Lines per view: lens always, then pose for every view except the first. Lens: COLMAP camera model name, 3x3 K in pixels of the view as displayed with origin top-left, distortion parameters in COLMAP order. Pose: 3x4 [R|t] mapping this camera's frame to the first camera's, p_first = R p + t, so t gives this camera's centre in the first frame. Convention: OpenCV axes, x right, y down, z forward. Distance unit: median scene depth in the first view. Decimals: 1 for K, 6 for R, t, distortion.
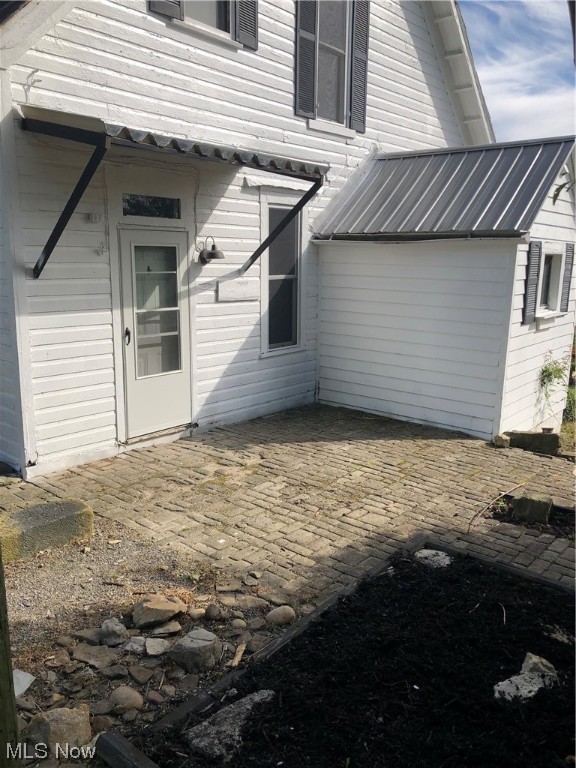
lens RADIAL K [[641.3, 0, 299.1], [0, 641.3, 380.5], [0, 0, 1]] dist [0.042767, -0.035458]
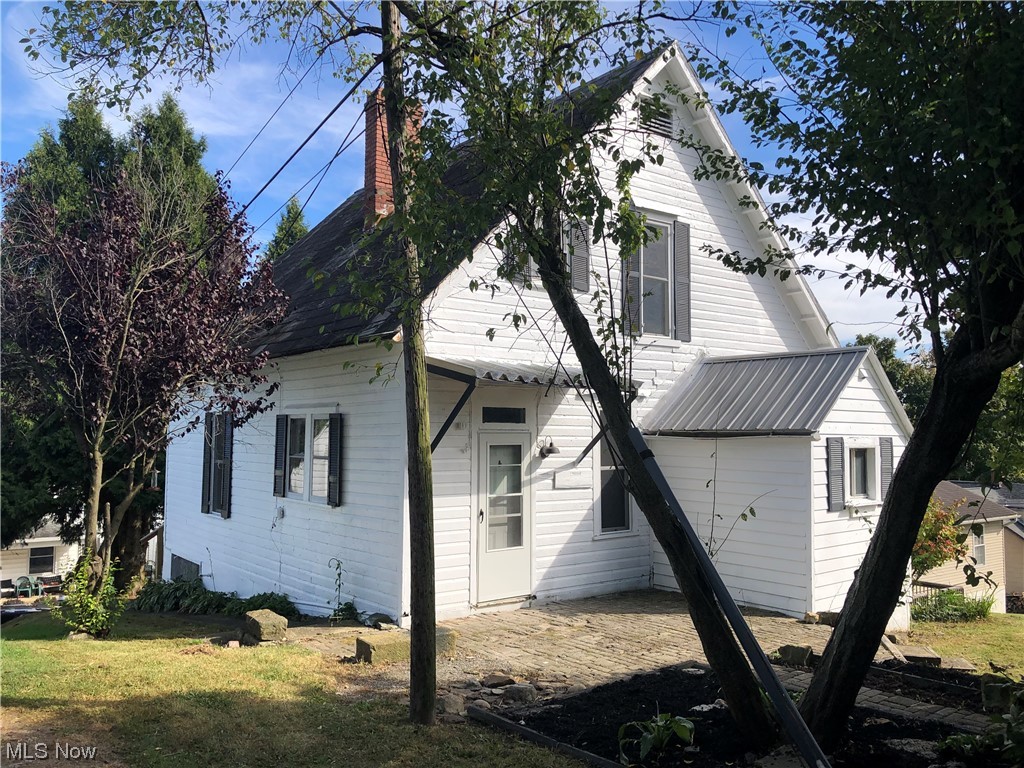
lens RADIAL K [[855.1, 0, 510.3], [0, 855.1, 380.8], [0, 0, 1]] dist [0.042767, -0.035458]
pose [[0.977941, -0.023251, -0.207583, 0.132071], [-0.030673, 0.967028, -0.252817, 0.090720], [0.206617, 0.253607, 0.944983, -0.591847]]
